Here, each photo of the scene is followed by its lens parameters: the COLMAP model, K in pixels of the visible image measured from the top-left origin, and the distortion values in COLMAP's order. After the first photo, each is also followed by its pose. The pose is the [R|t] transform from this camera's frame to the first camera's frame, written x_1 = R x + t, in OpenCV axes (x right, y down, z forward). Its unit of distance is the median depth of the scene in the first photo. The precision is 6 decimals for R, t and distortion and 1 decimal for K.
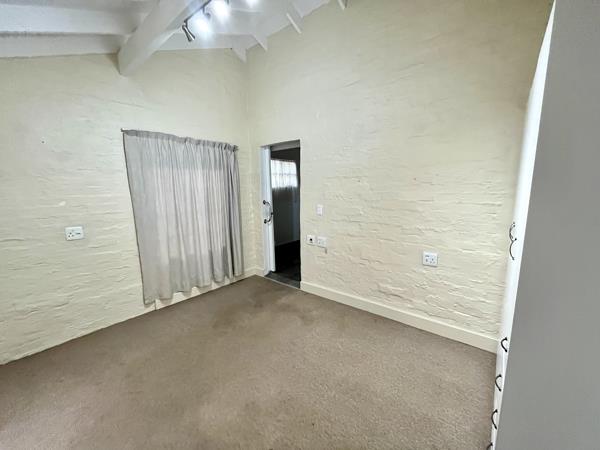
lens RADIAL K [[241.6, 0, 299.5], [0, 241.6, 226.5], [0, 0, 1]] dist [-0.002095, -0.000713]
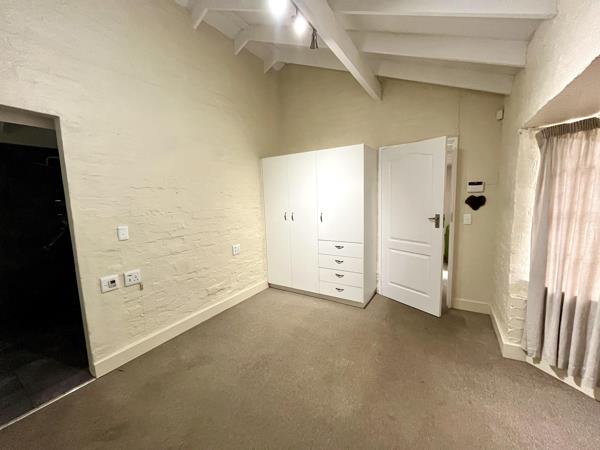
lens RADIAL K [[241.6, 0, 299.5], [0, 241.6, 226.5], [0, 0, 1]] dist [-0.002095, -0.000713]
pose [[-0.136001, -0.100130, 0.985636, -0.743793], [0.194210, 0.972882, 0.125633, -0.084387], [-0.971487, 0.208507, -0.112866, 0.658105]]
